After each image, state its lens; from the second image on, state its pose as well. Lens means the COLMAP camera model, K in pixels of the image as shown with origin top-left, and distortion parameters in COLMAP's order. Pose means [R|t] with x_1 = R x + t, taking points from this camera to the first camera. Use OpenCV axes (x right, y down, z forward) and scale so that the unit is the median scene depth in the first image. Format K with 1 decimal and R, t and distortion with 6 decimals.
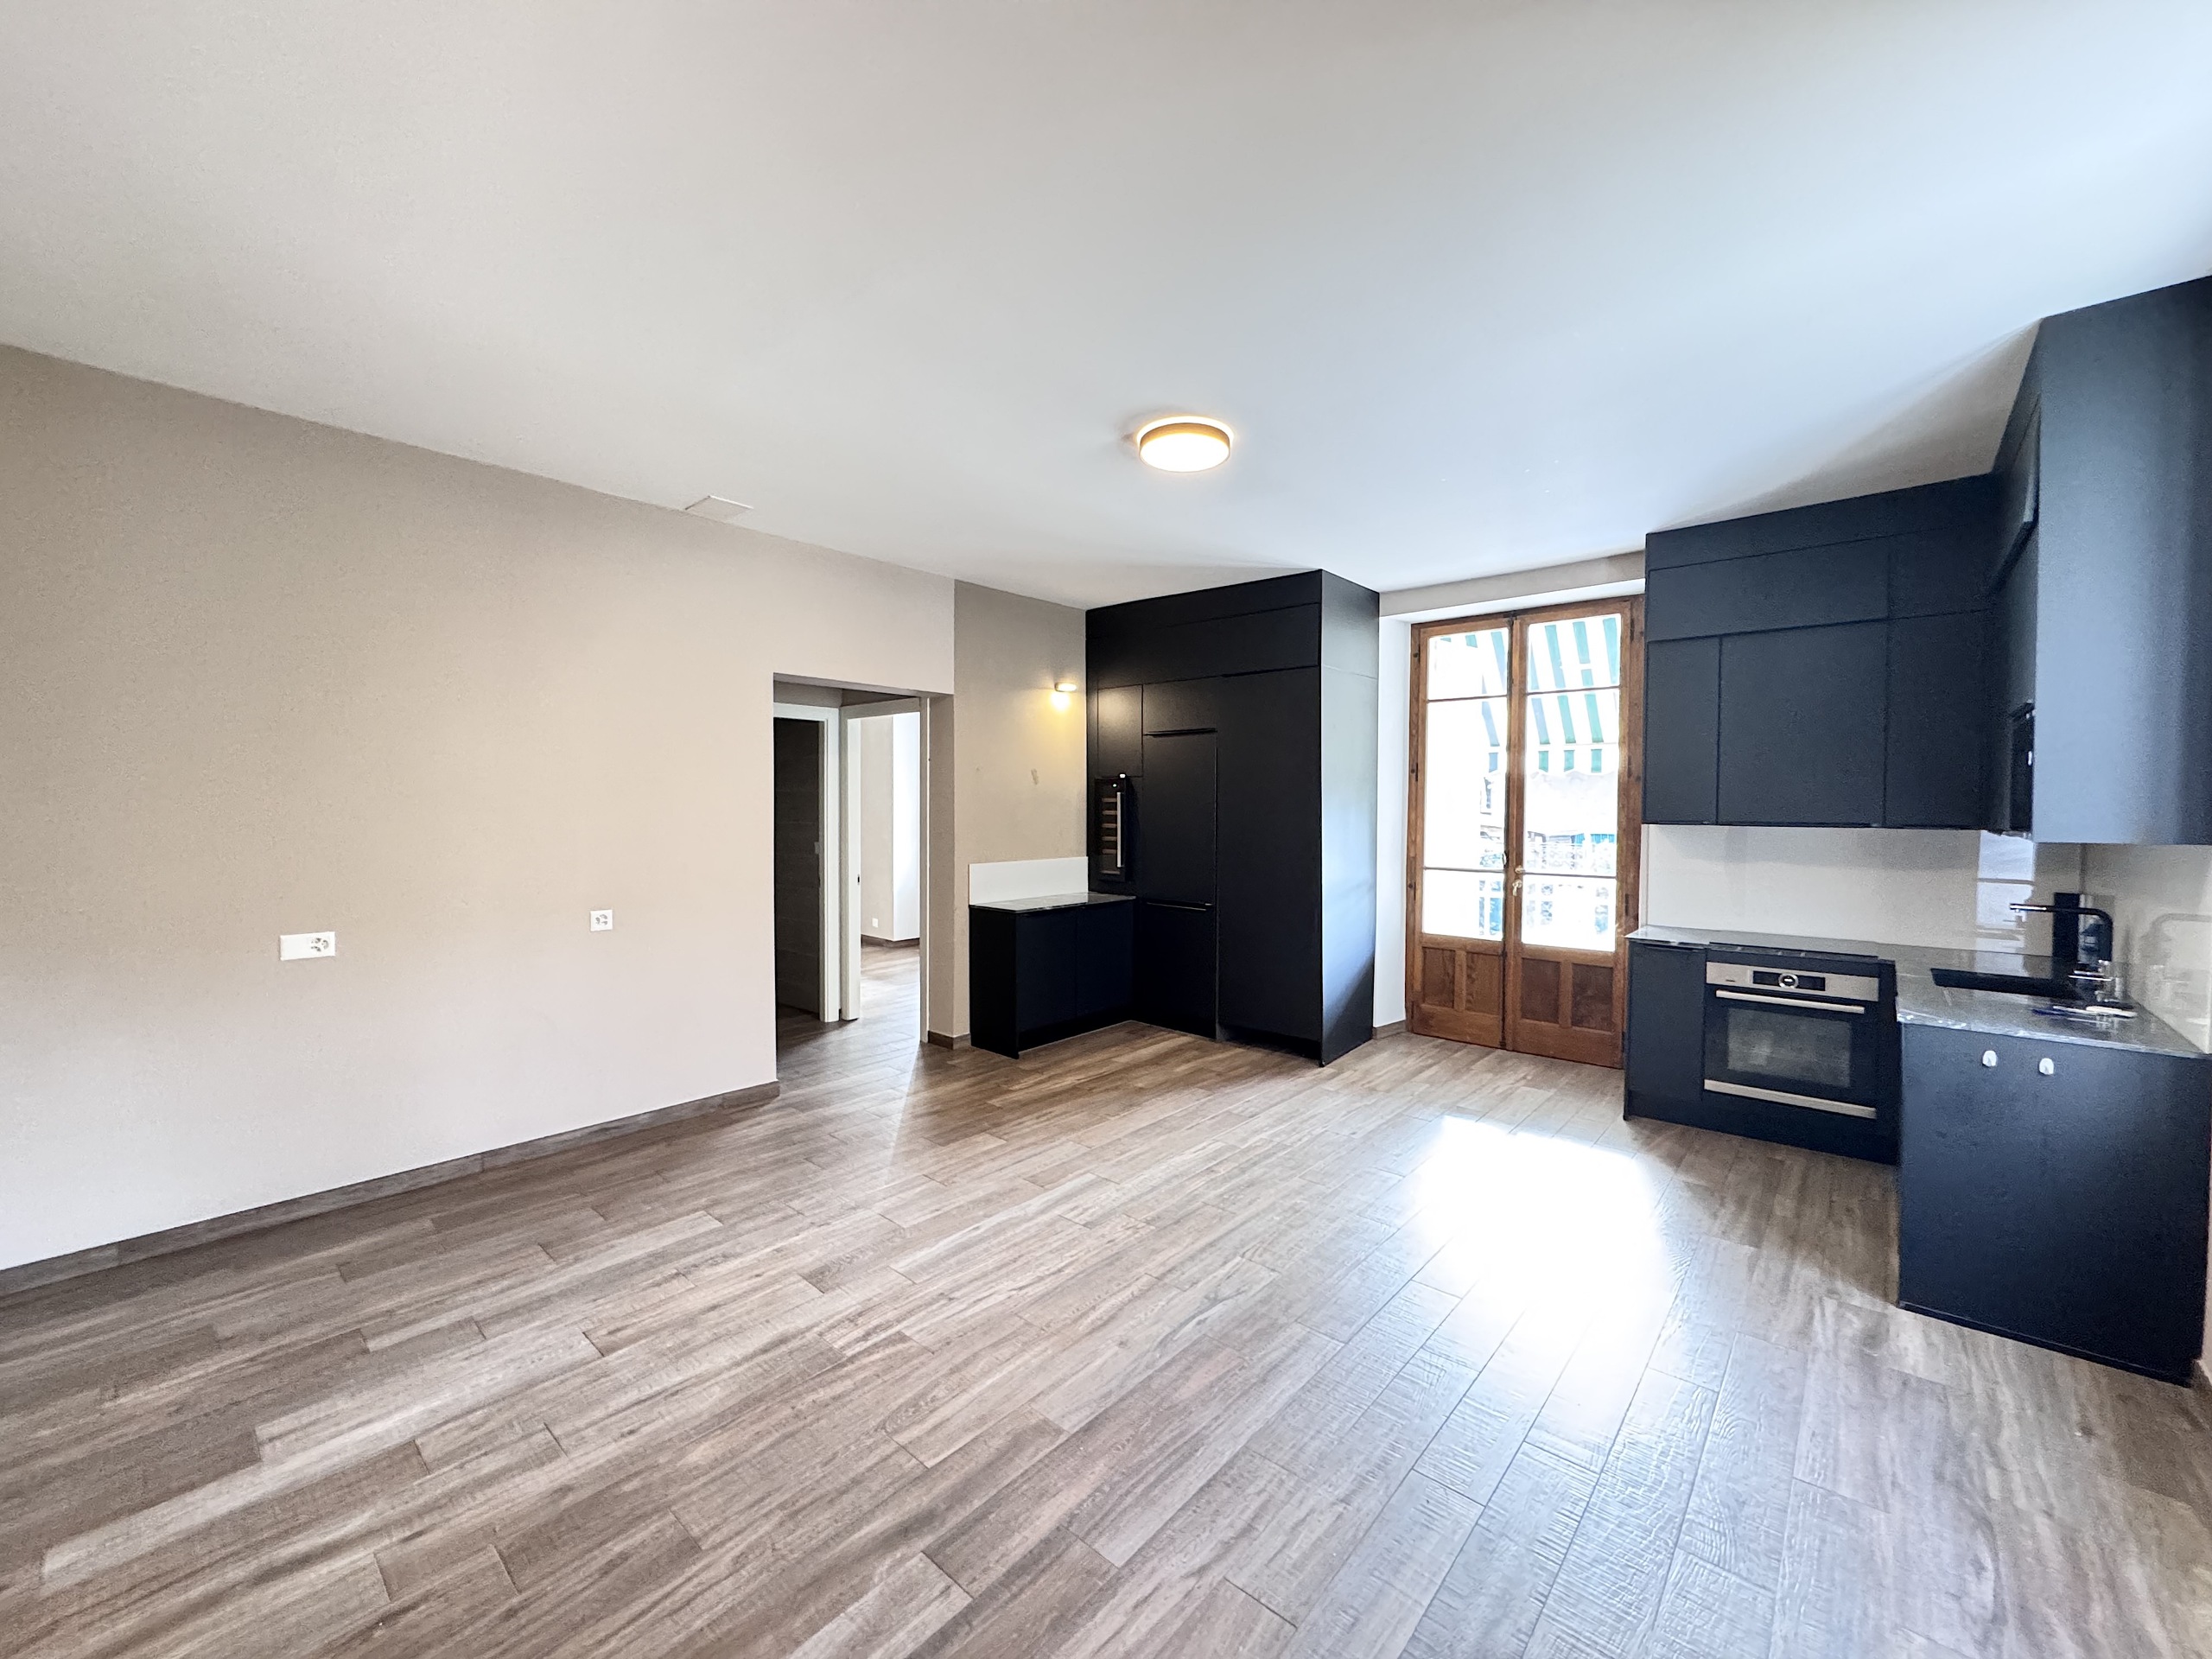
lens RADIAL K [[879.3, 0, 1106.9], [0, 879.3, 825.3], [0, 0, 1]] dist [-0.001491, 0.000253]
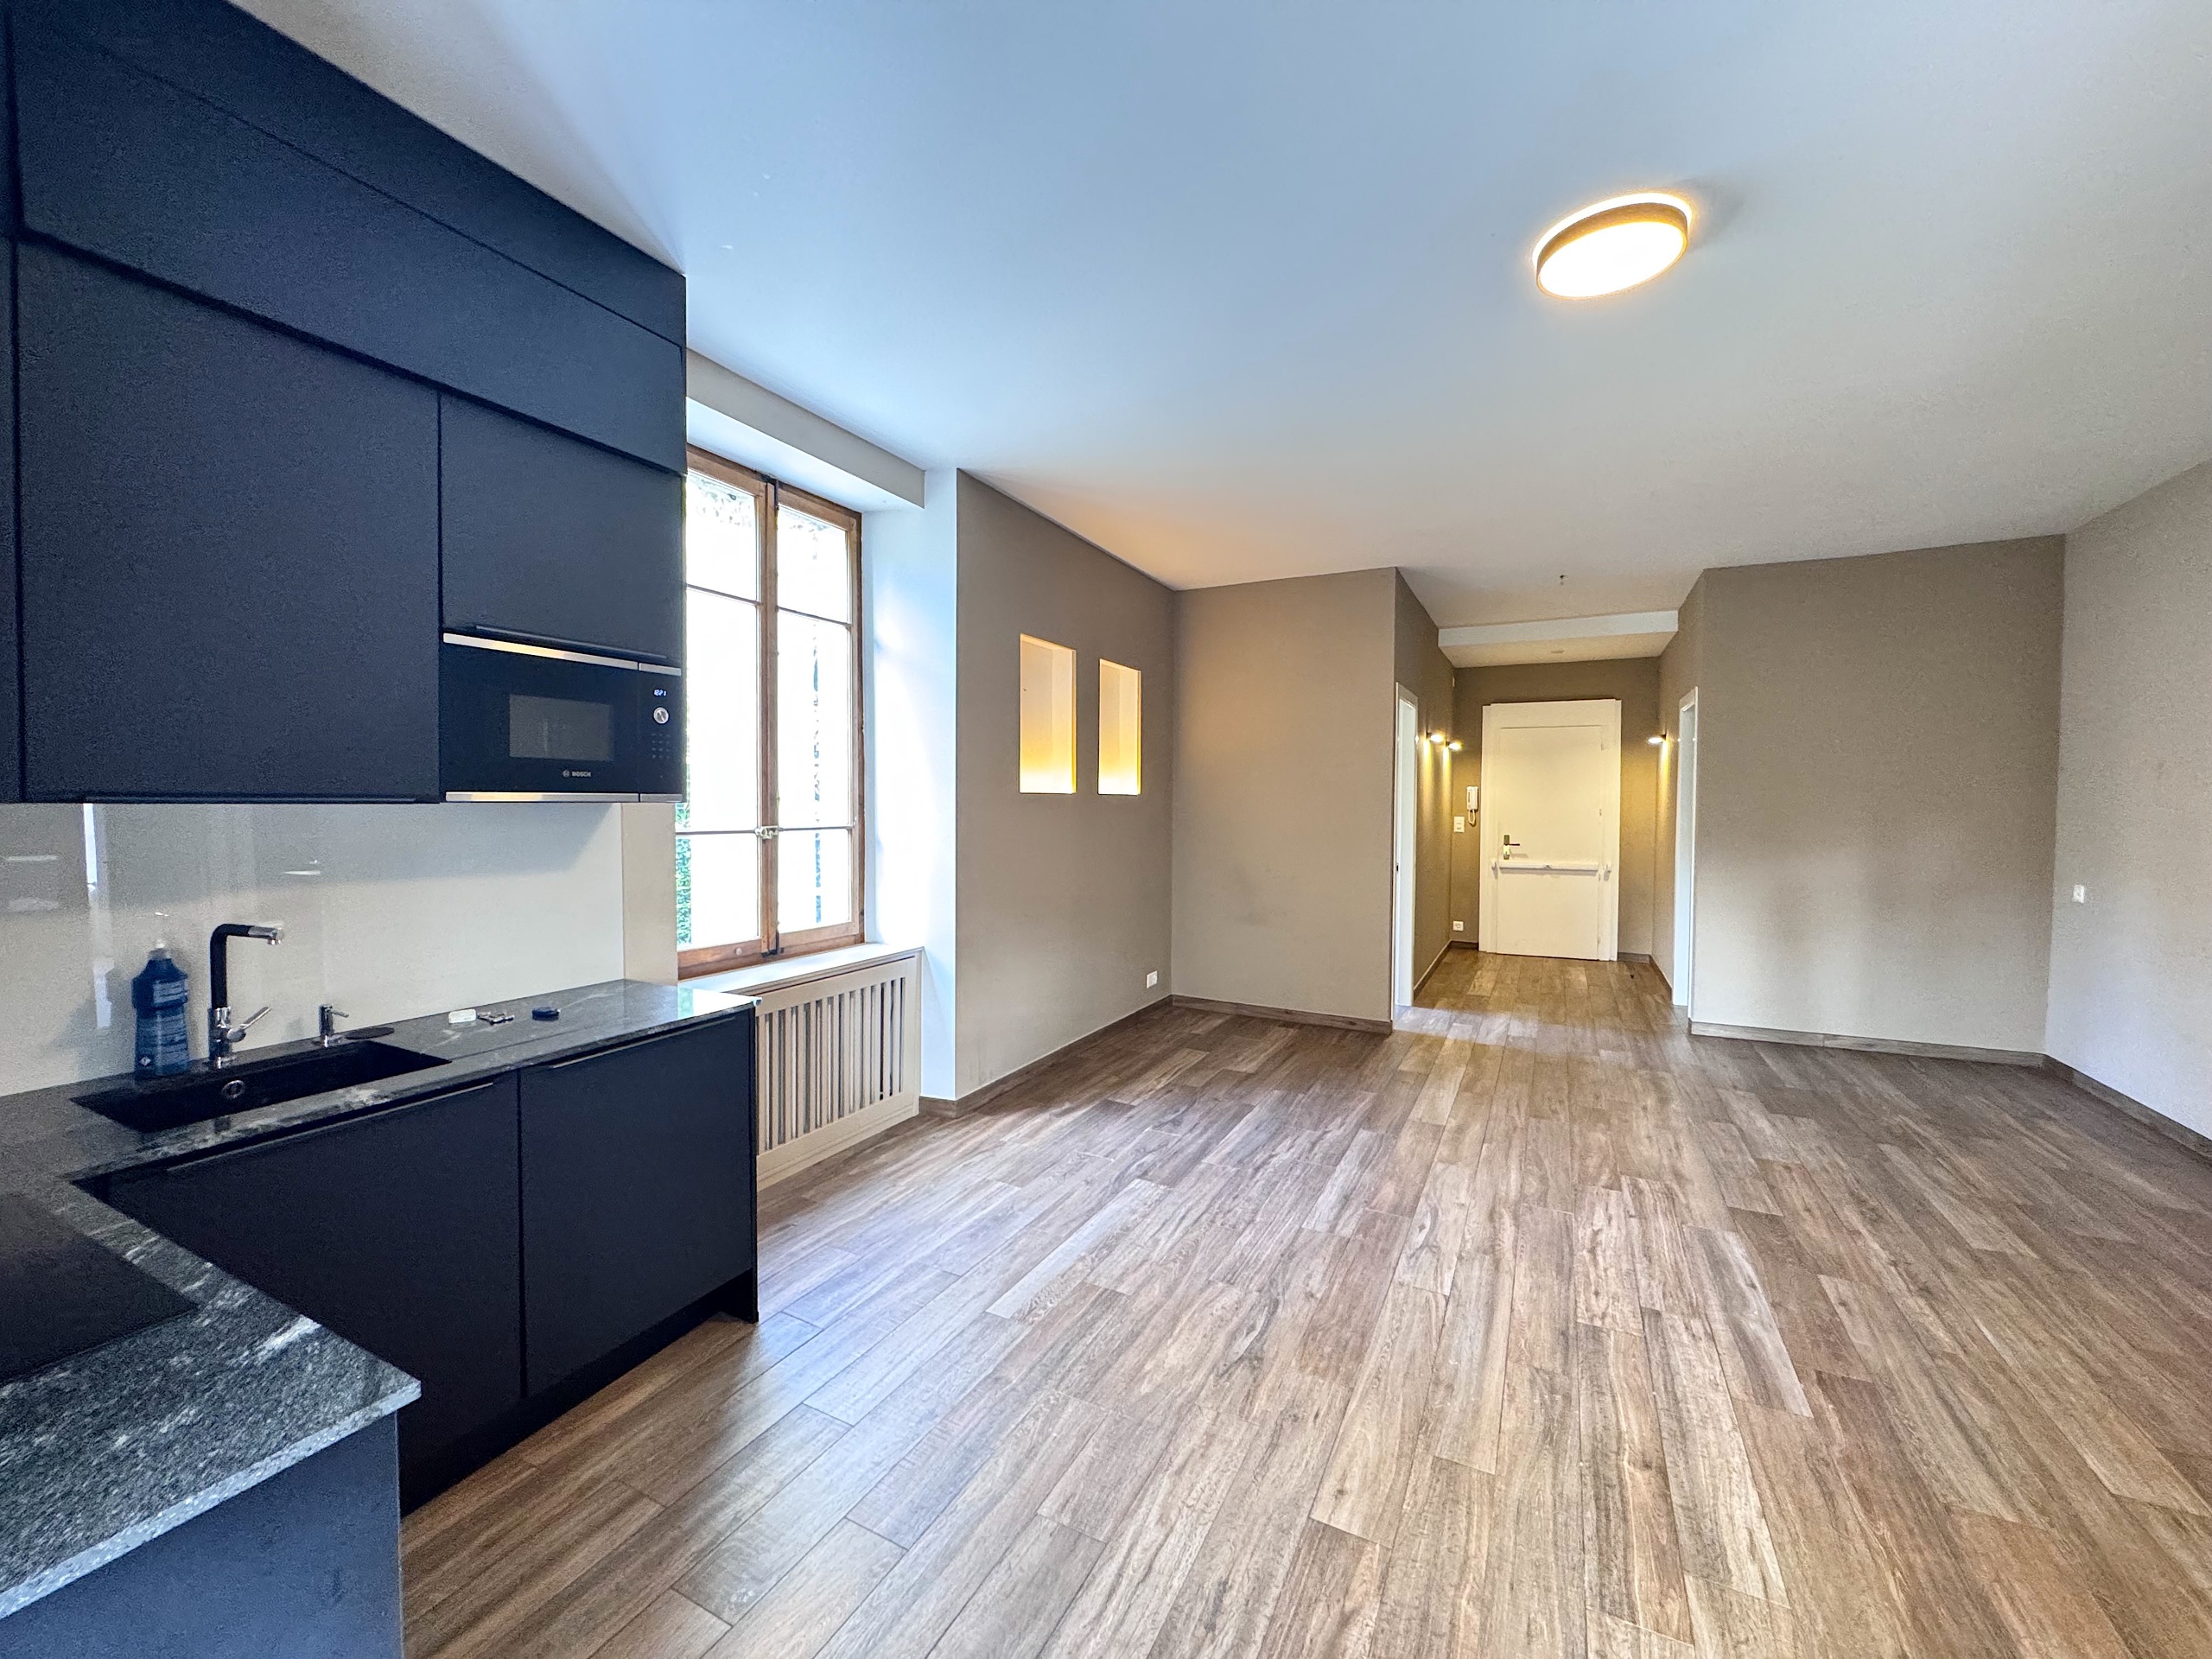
lens RADIAL K [[879.3, 0, 1102.4], [0, 879.3, 823.2], [0, 0, 1]] dist [-0.001491, 0.000253]
pose [[-0.969963, -0.003160, -0.243230, 0.789167], [-0.016135, 0.998549, 0.051373, -0.017239], [0.242715, 0.053754, -0.968607, 1.966975]]
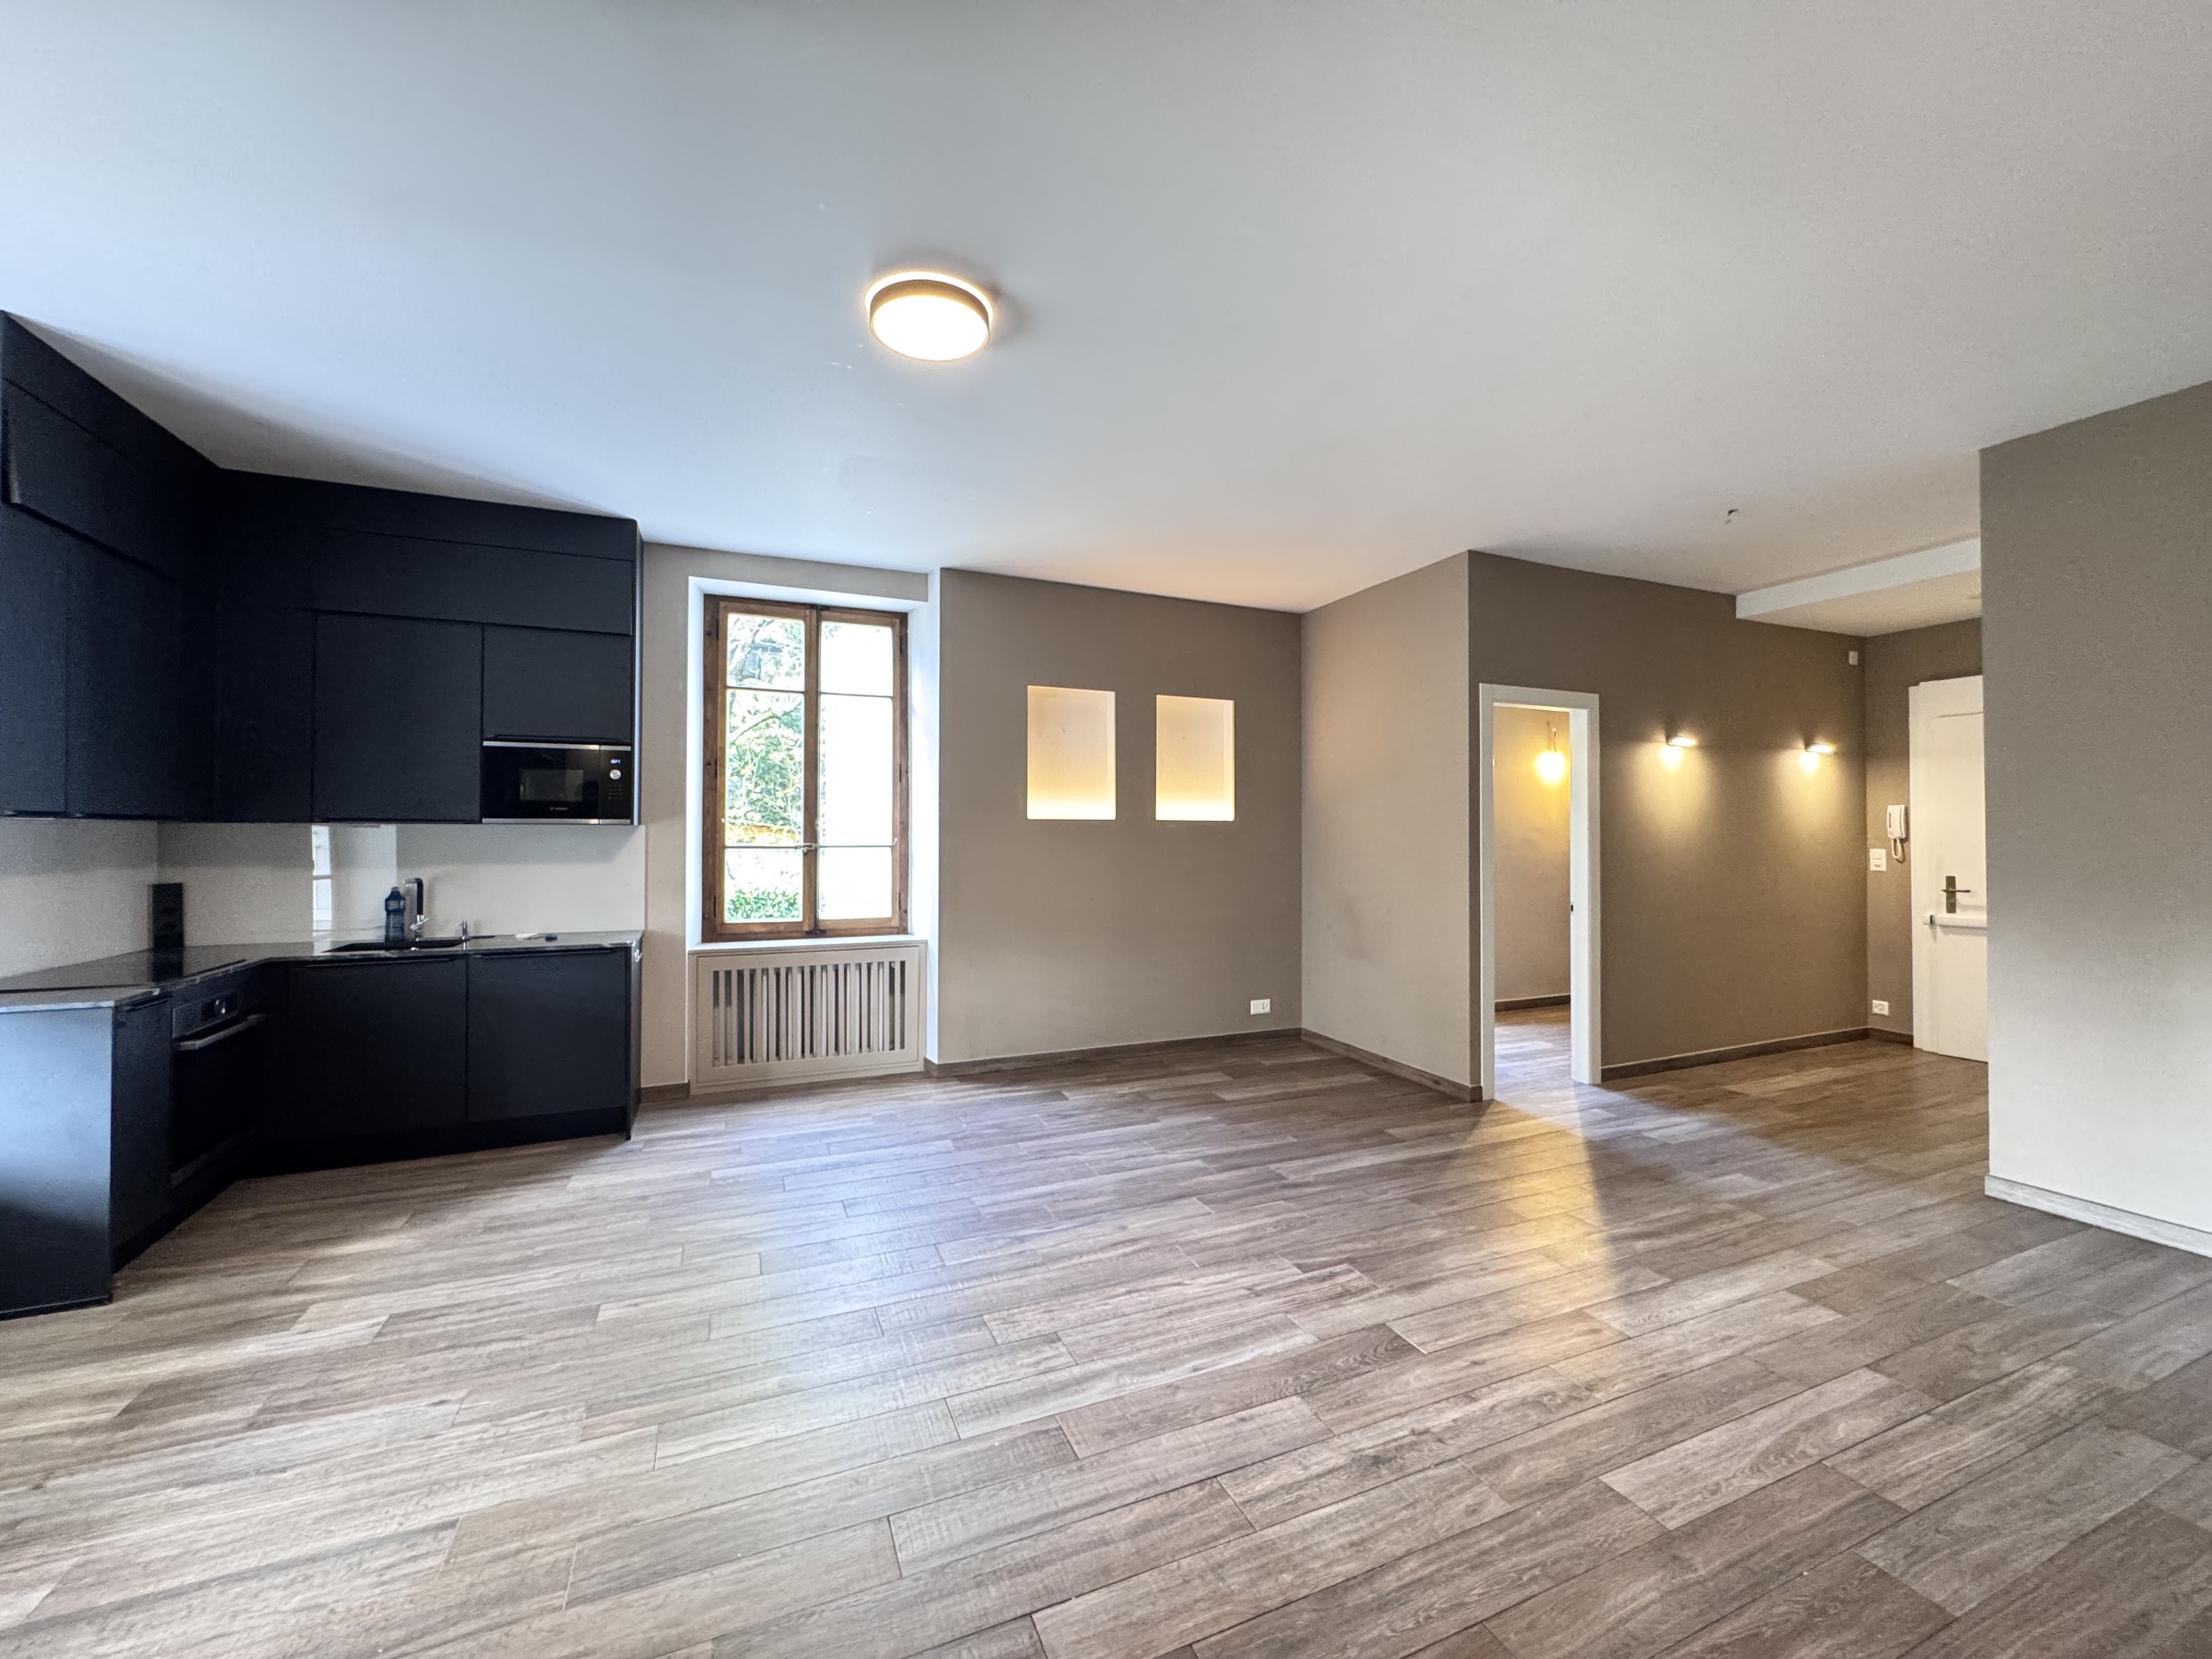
lens RADIAL K [[879.3, 0, 1103.4], [0, 879.3, 827.2], [0, 0, 1]] dist [-0.001491, 0.000253]
pose [[-0.902142, -0.001038, 0.431439, -0.469367], [0.006635, 0.999845, 0.016278, 0.001202], [-0.431389, 0.017548, -0.901995, 2.016167]]
